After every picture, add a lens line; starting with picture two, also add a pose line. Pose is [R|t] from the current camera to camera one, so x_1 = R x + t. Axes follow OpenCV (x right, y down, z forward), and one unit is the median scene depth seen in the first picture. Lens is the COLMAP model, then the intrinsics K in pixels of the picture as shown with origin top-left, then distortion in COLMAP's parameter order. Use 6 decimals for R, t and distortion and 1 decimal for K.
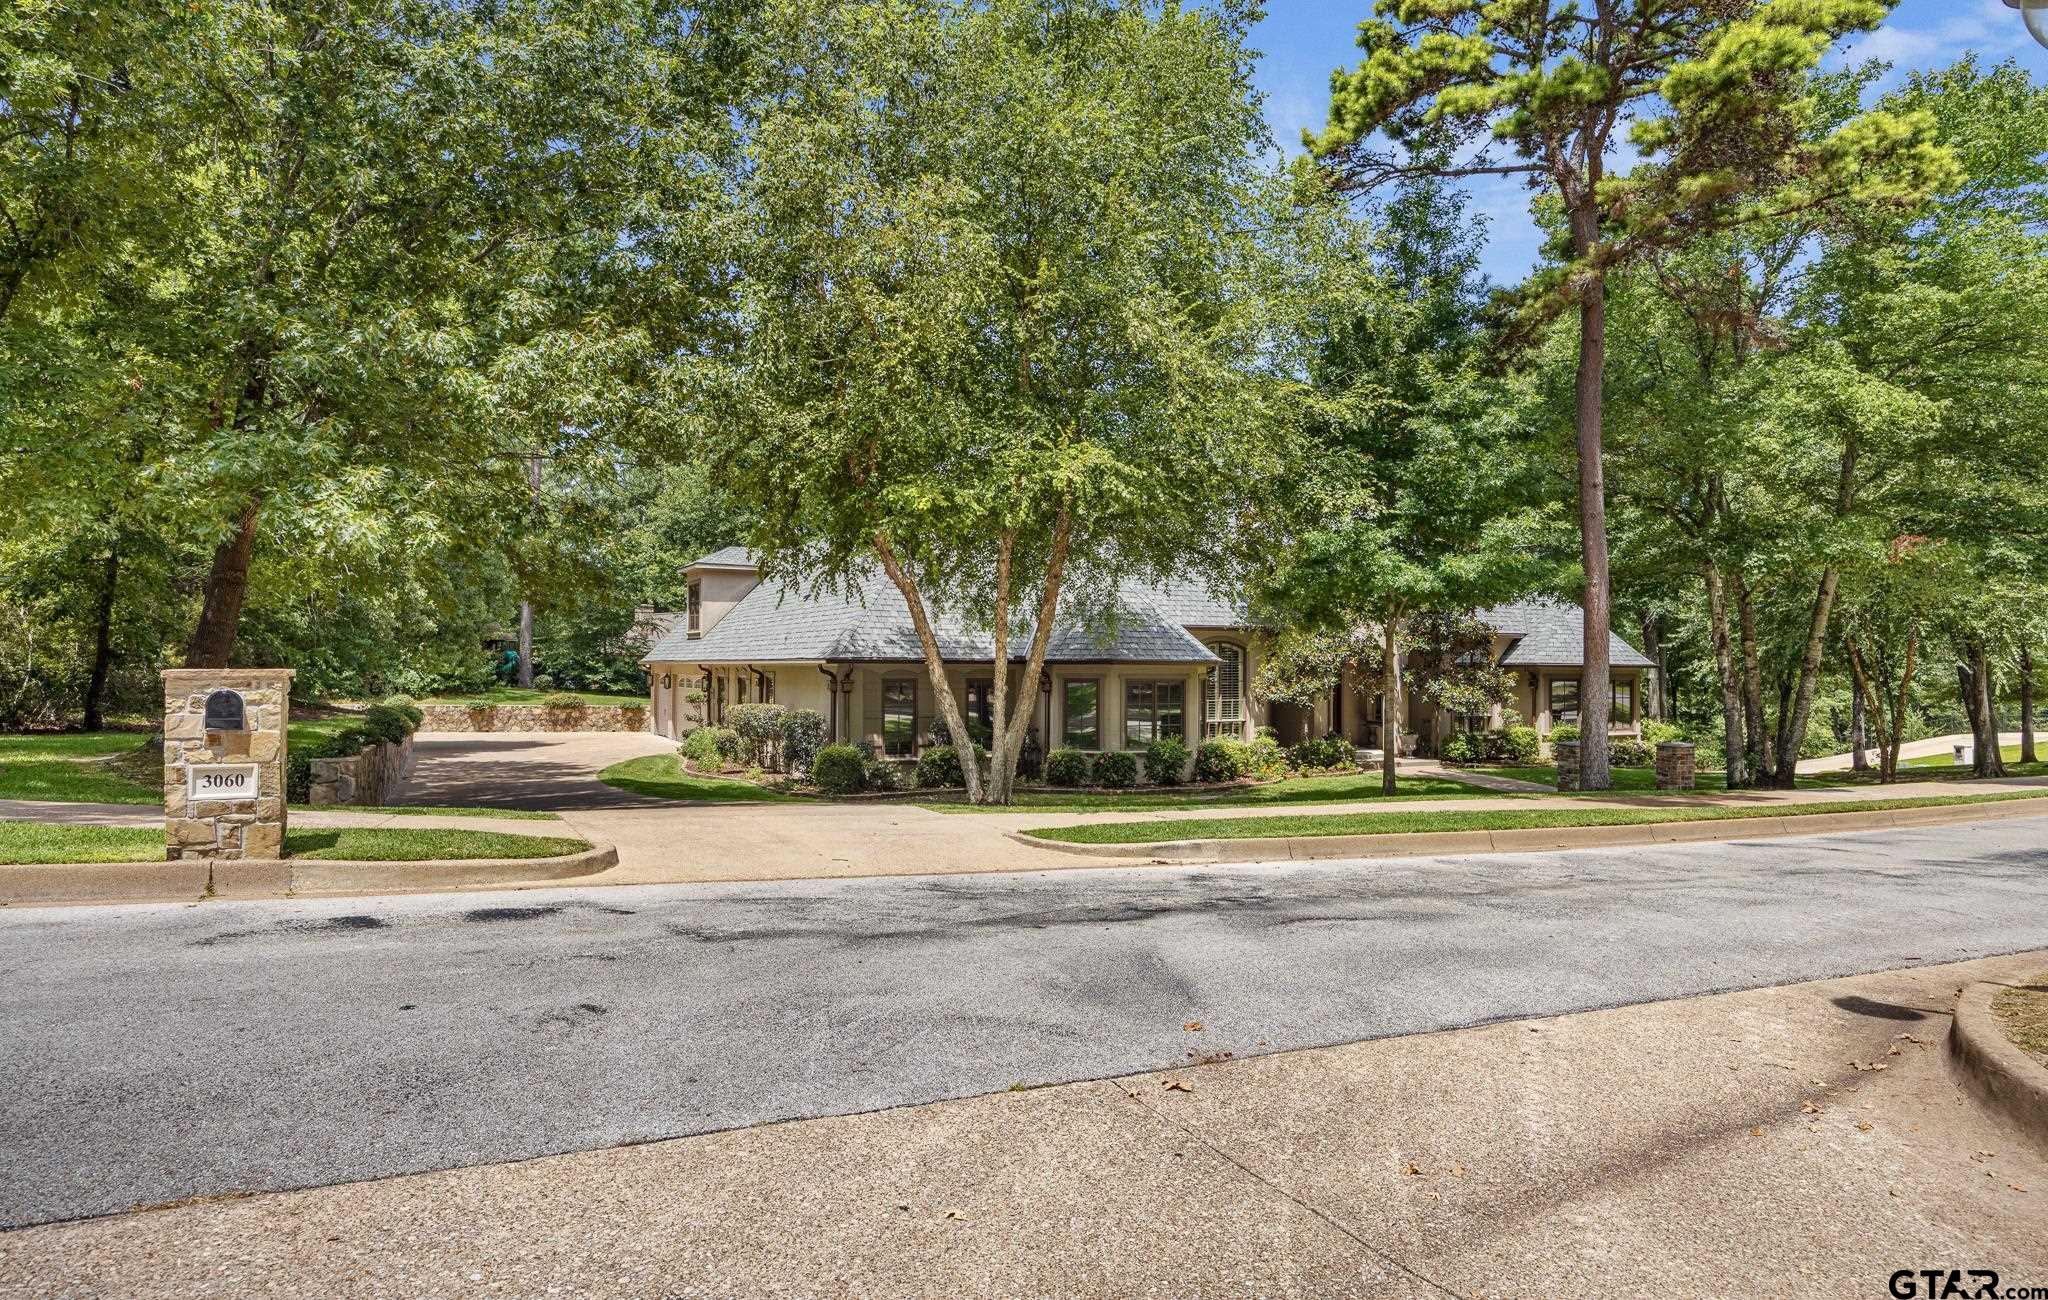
lens RADIAL K [[1160.1, 0, 1024.0], [0, 1160.1, 650.0], [0, 0, 1]] dist [0.001259, 0.000209]
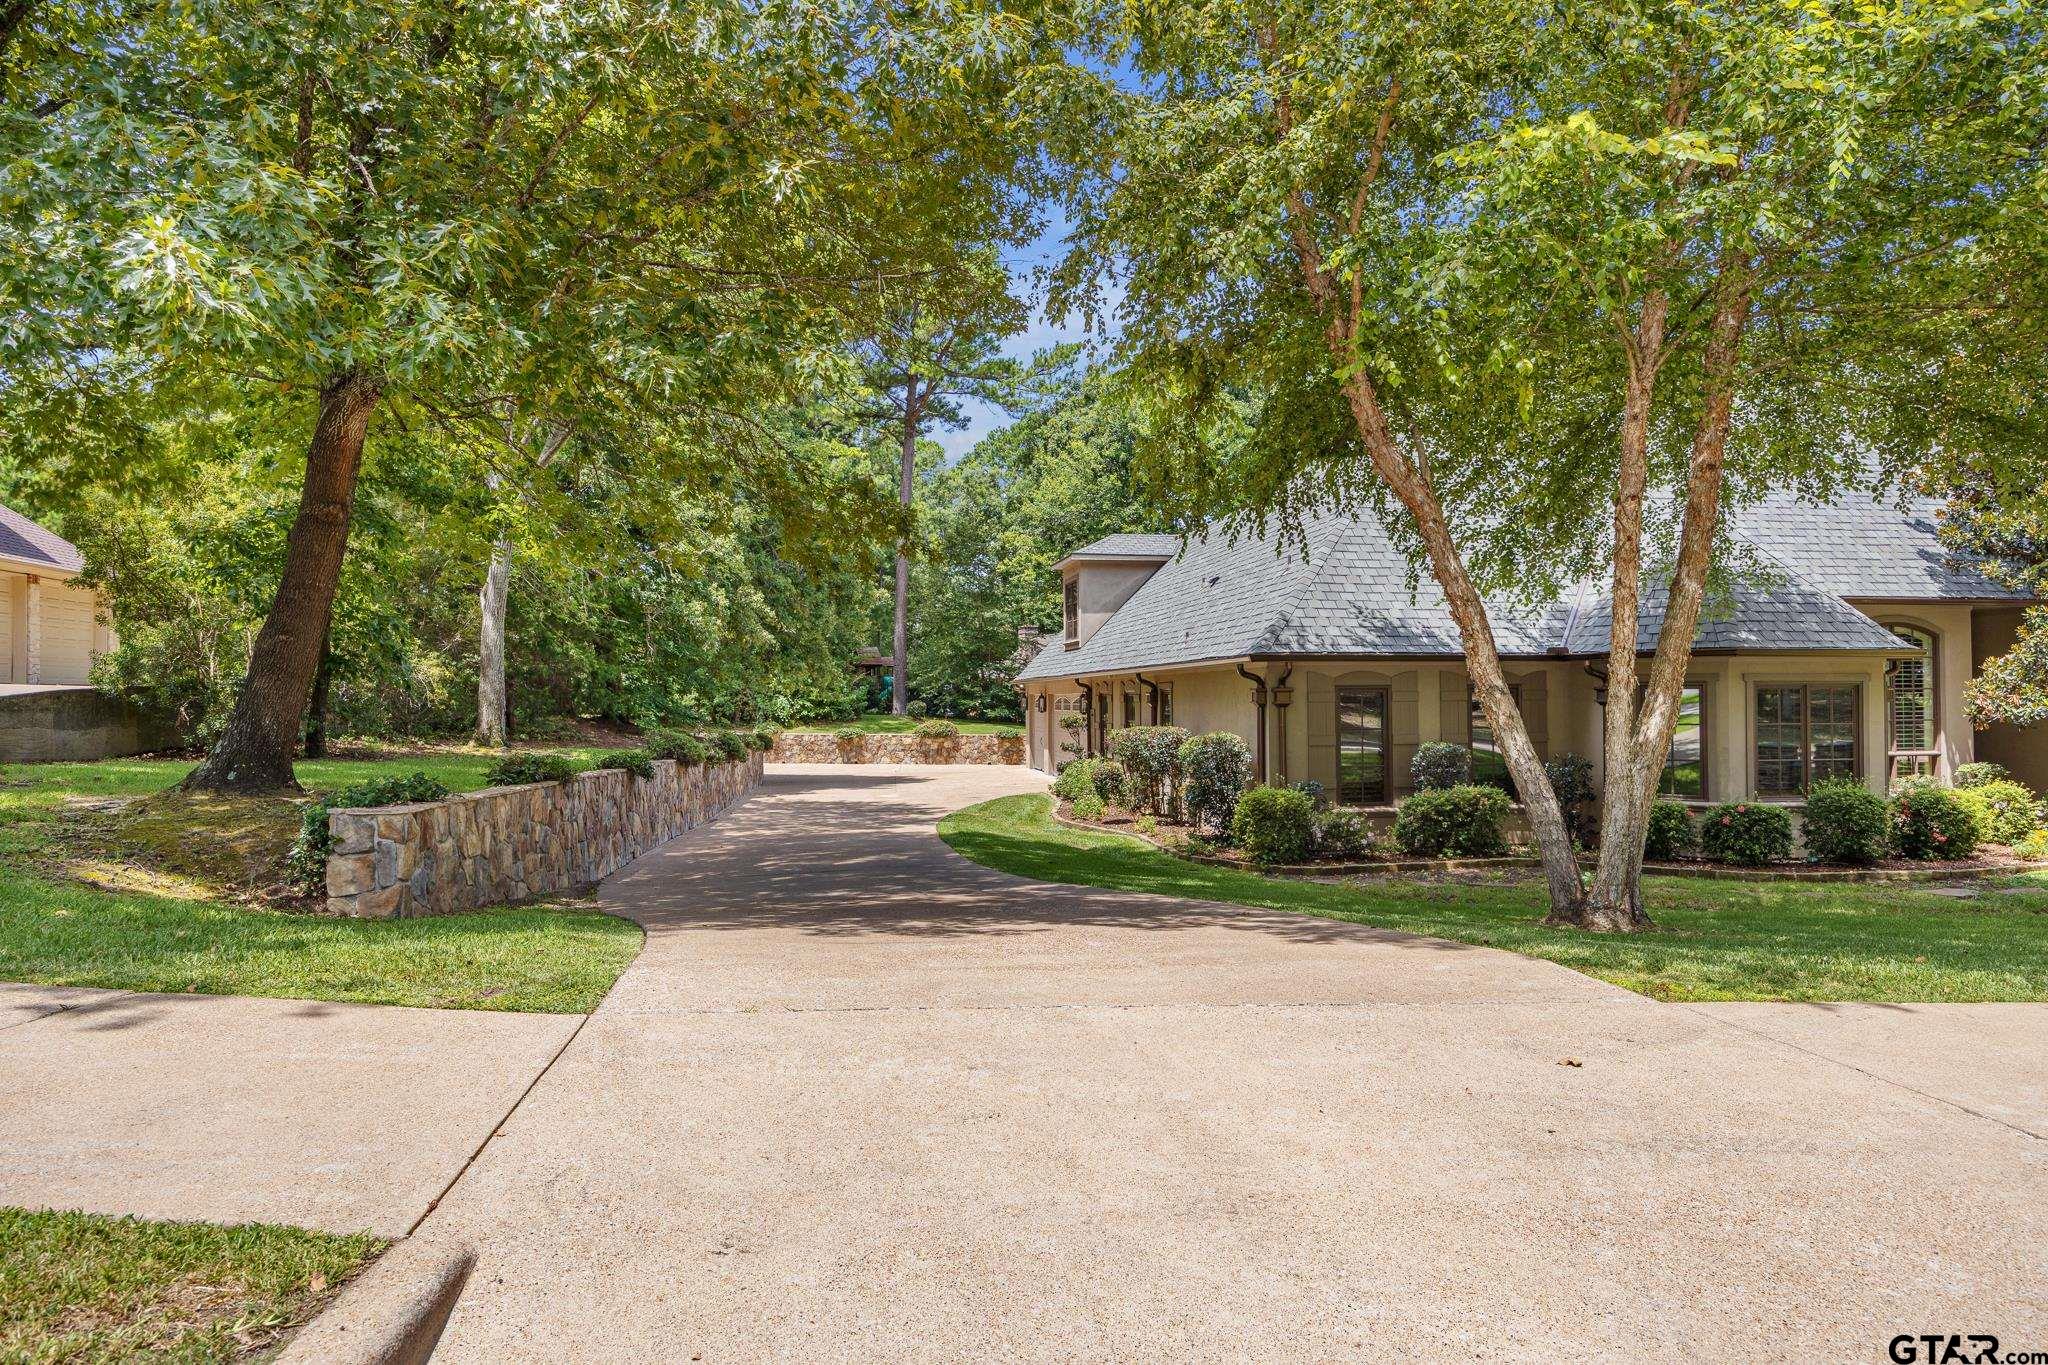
lens RADIAL K [[1250.3, 0, 1024.0], [0, 1250.3, 682.5], [0, 0, 1]] dist [0.049974, 0.000089]
pose [[0.946777, -0.014557, -0.321561, -0.043473], [0.015518, 0.999879, 0.000425, 0.014371], [0.321516, -0.005393, 0.946889, 0.195454]]
